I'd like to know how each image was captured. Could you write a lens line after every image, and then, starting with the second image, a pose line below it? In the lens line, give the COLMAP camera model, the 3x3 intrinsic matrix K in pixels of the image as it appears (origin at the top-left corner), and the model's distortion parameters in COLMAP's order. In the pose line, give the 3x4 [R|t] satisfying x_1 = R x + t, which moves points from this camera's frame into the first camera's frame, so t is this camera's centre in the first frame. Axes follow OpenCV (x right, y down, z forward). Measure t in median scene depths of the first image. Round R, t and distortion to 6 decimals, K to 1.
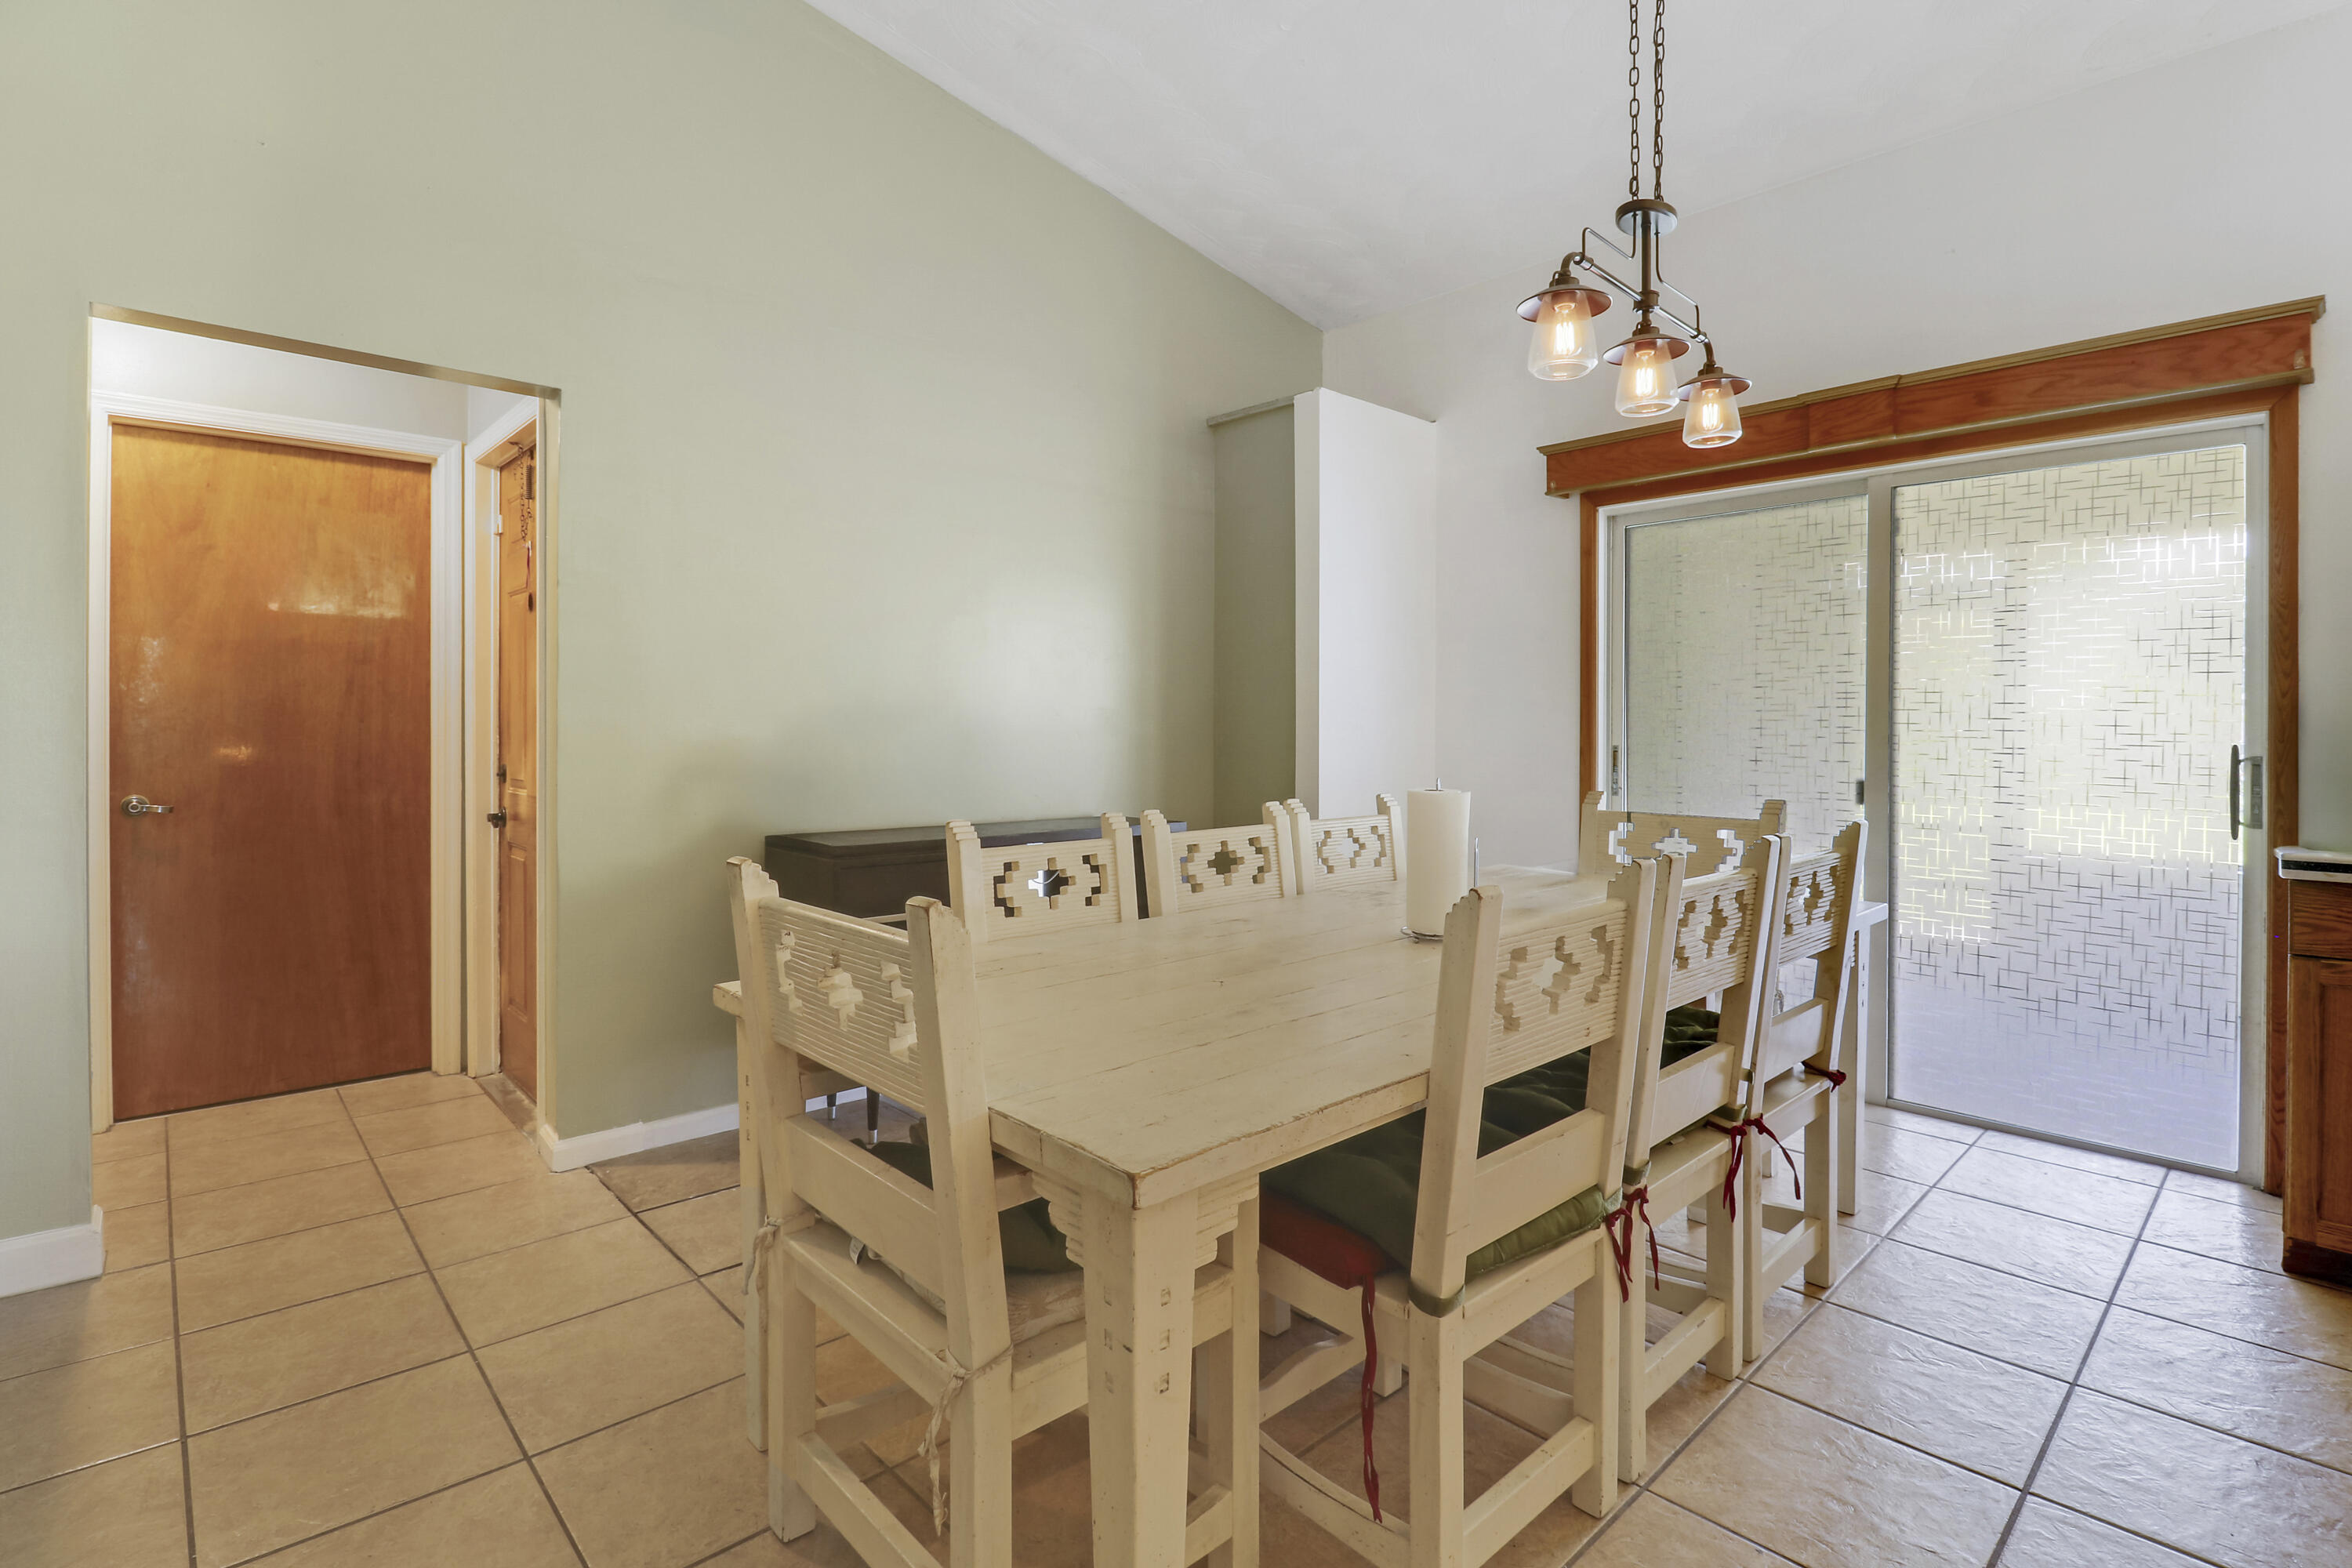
lens RADIAL K [[1141.9, 0, 1223.6], [0, 1141.9, 734.2], [0, 0, 1]] dist [-0.004060, 0.000262]
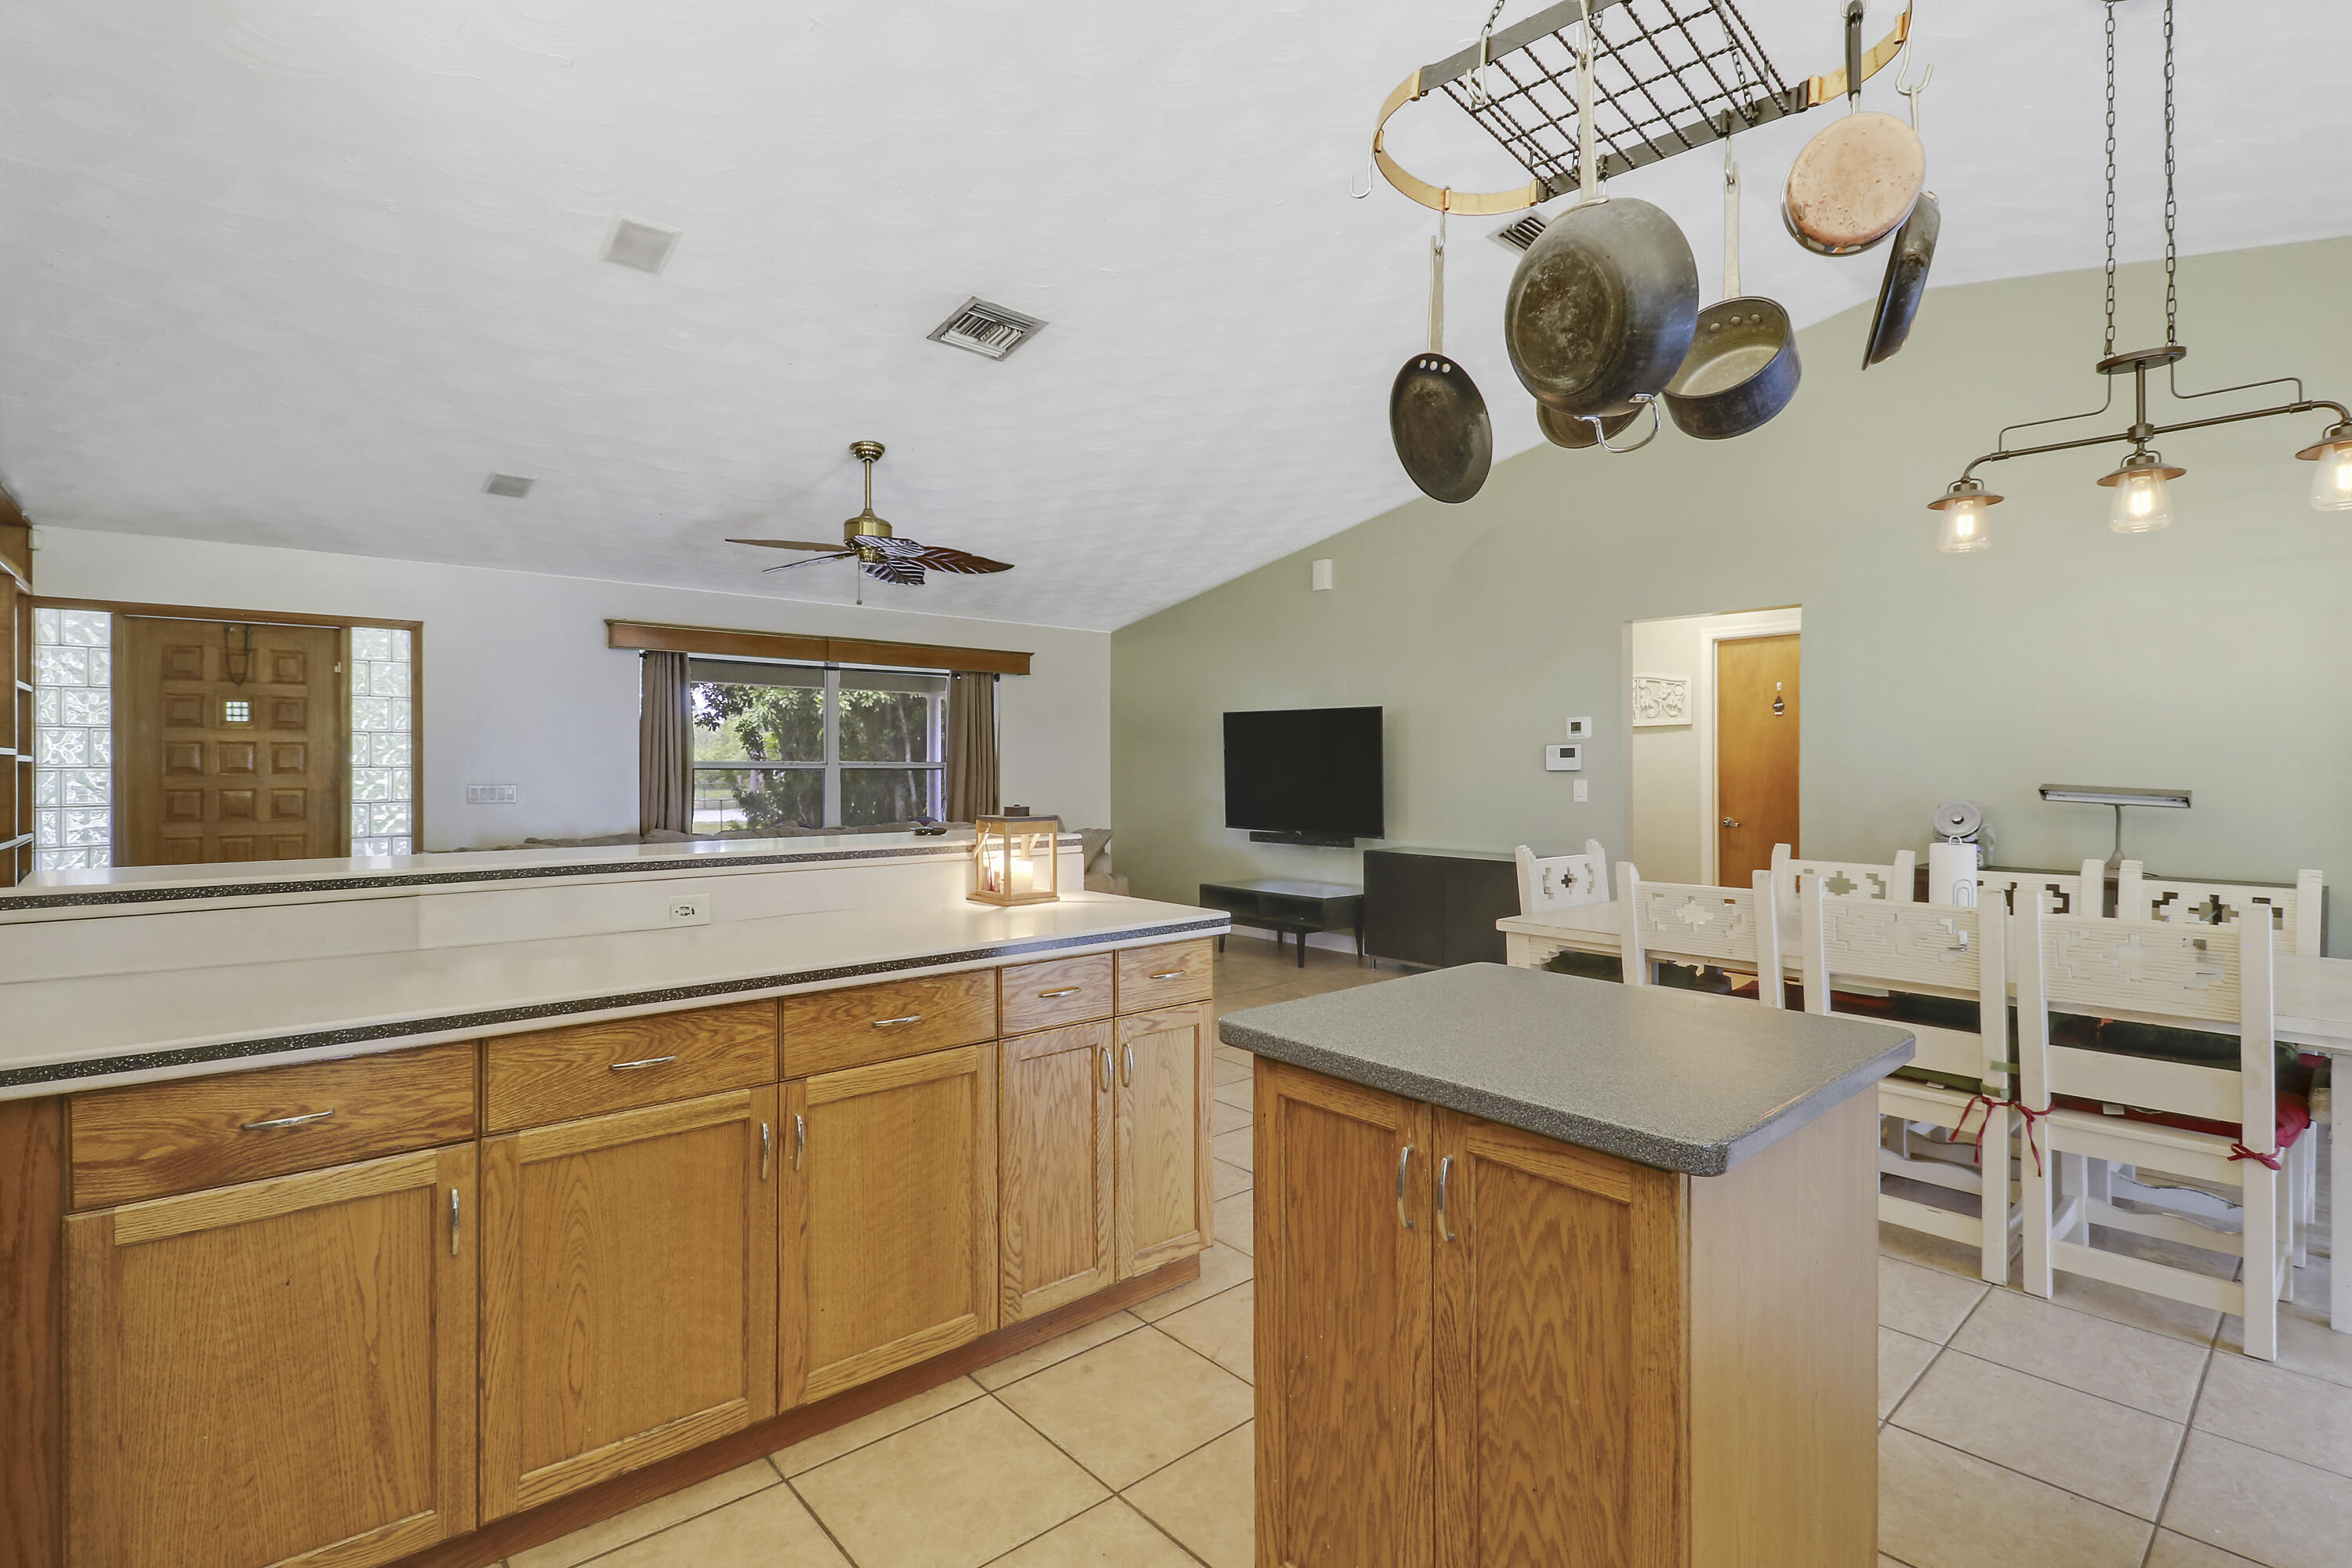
lens RADIAL K [[1079.3, 0, 1191.4], [0, 1079.3, 783.4], [0, 0, 1]] dist [-0.001175, -0.015199]
pose [[-0.065859, 0.008745, -0.997791, 1.499610], [-0.007870, 0.999926, 0.009283, -0.030233], [0.997798, 0.008464, -0.065785, 0.120515]]
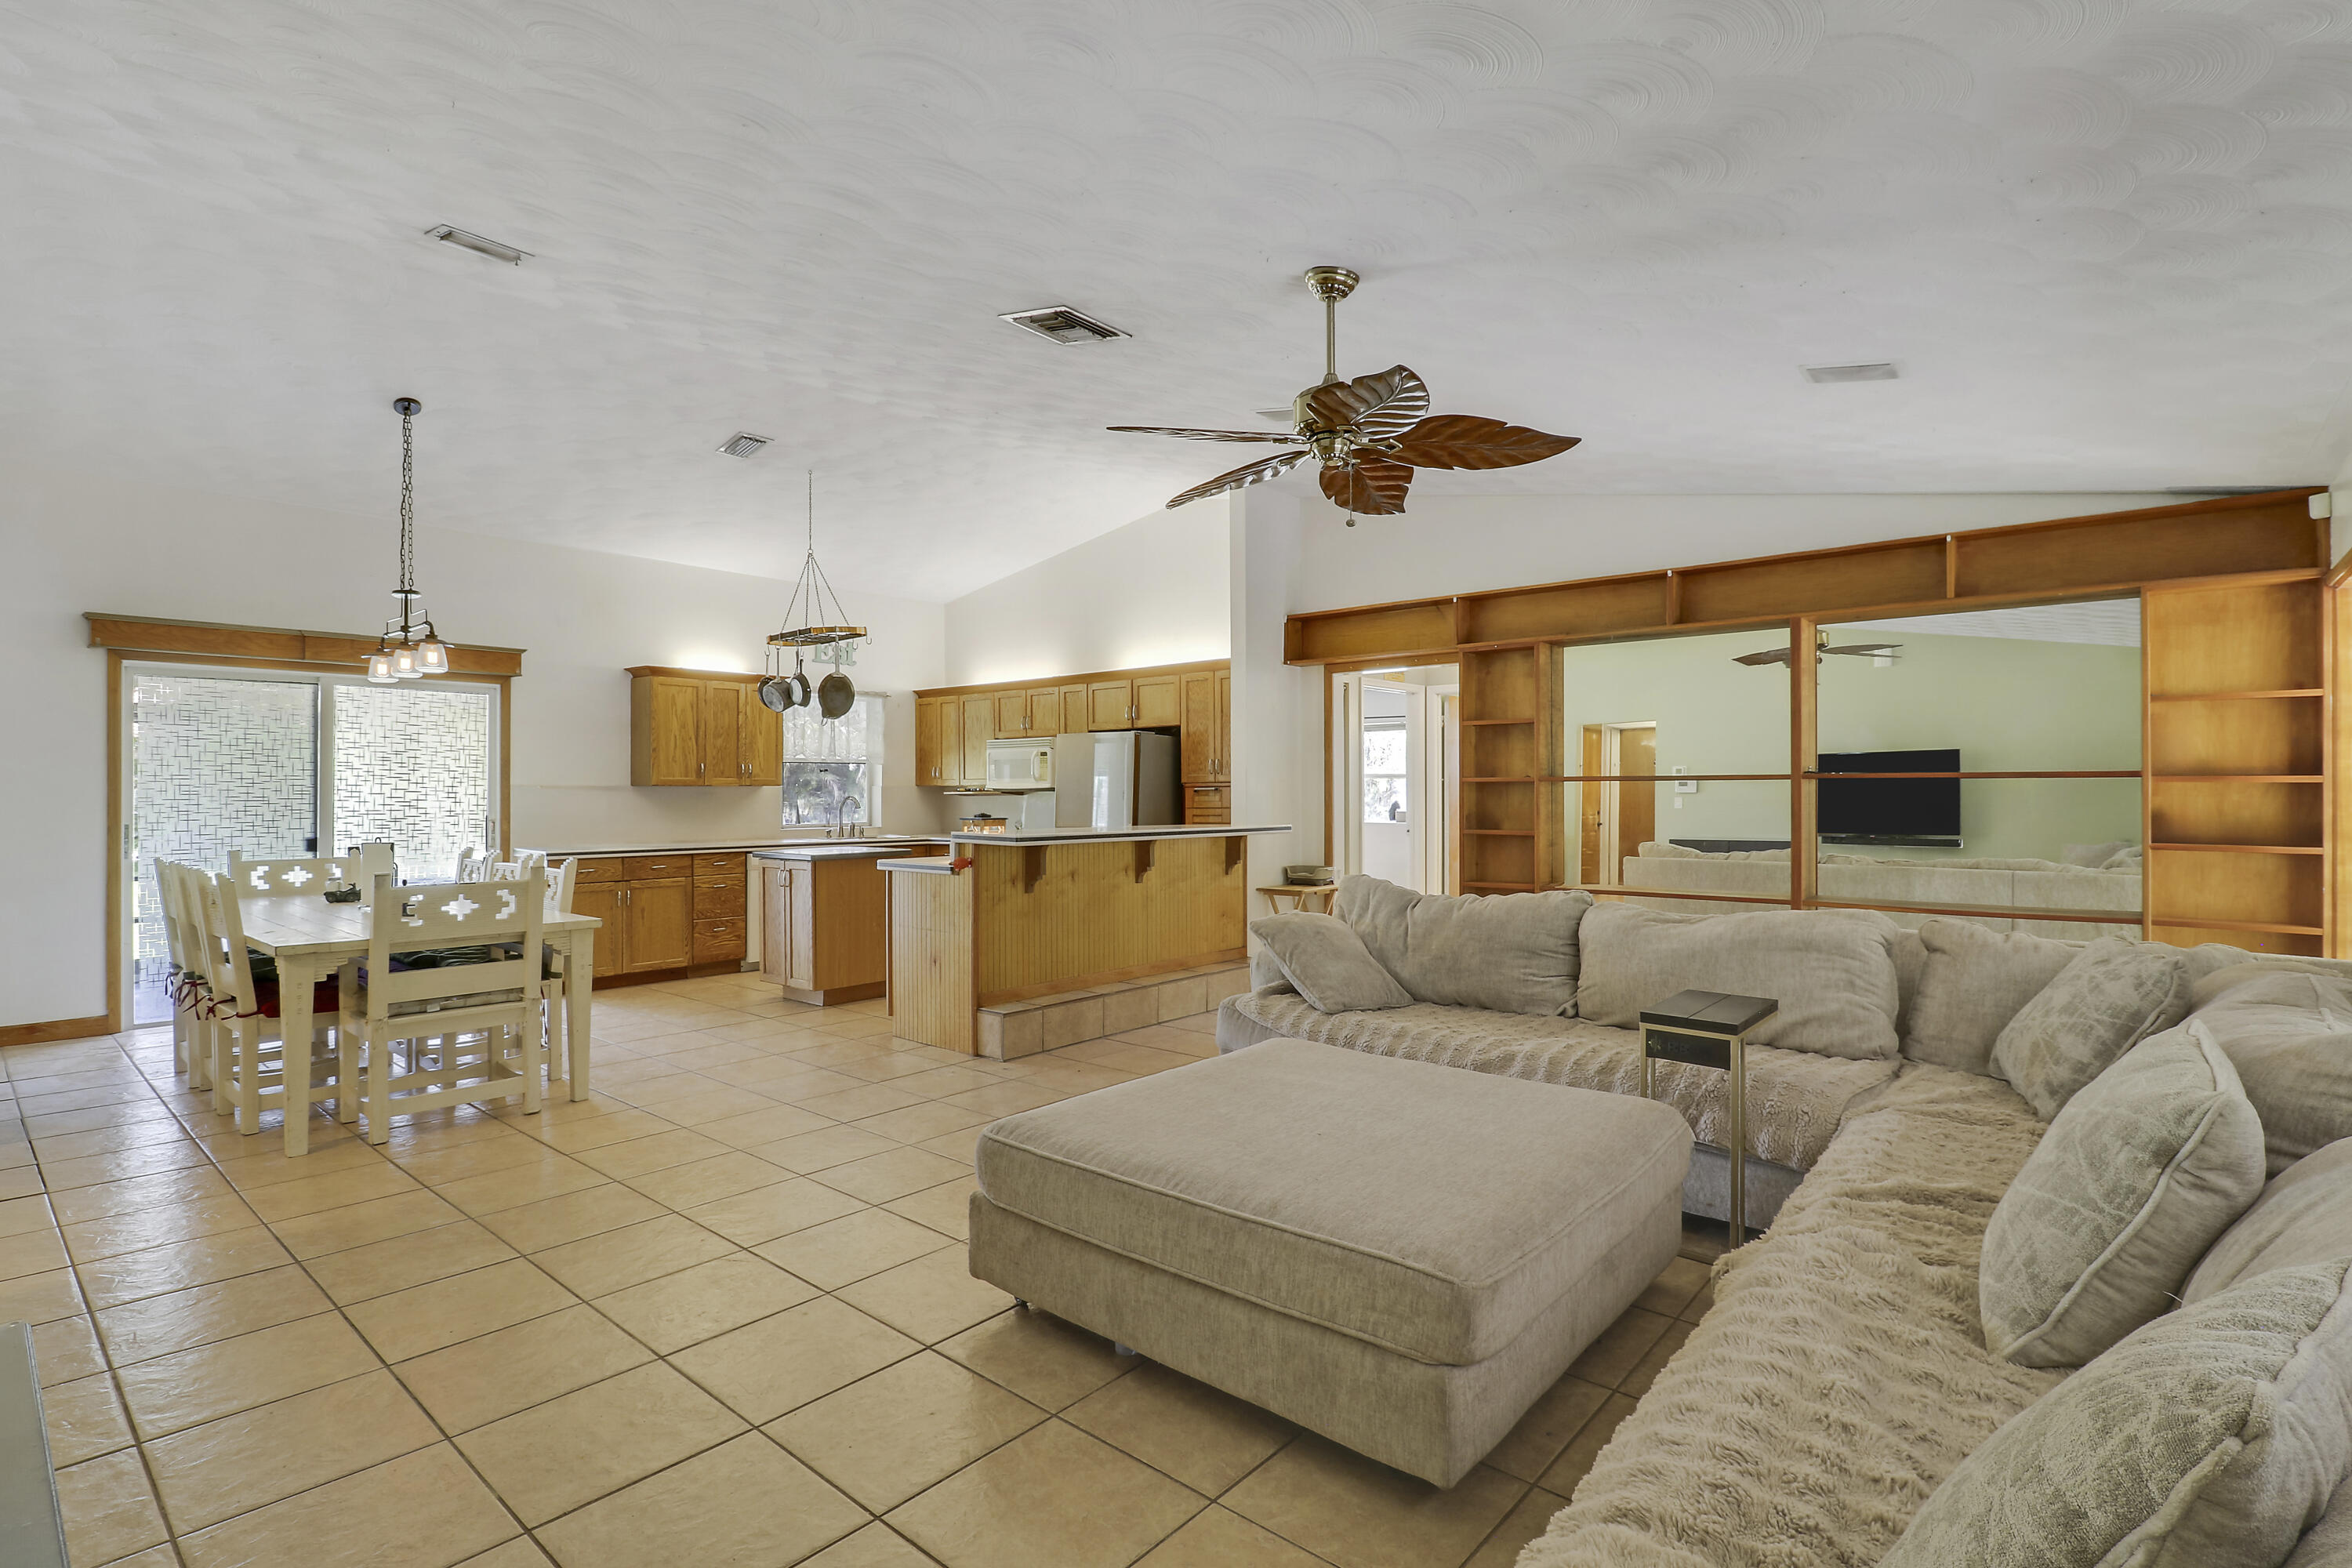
lens RADIAL K [[1114.1, 0, 1208.3], [0, 1114.1, 791.3], [0, 0, 1]] dist [-0.000706, -0.012883]
pose [[-0.097491, -0.004980, 0.995224, -2.031843], [0.007922, 0.999952, 0.005779, -0.050803], [-0.995205, 0.008448, -0.097447, -0.399859]]
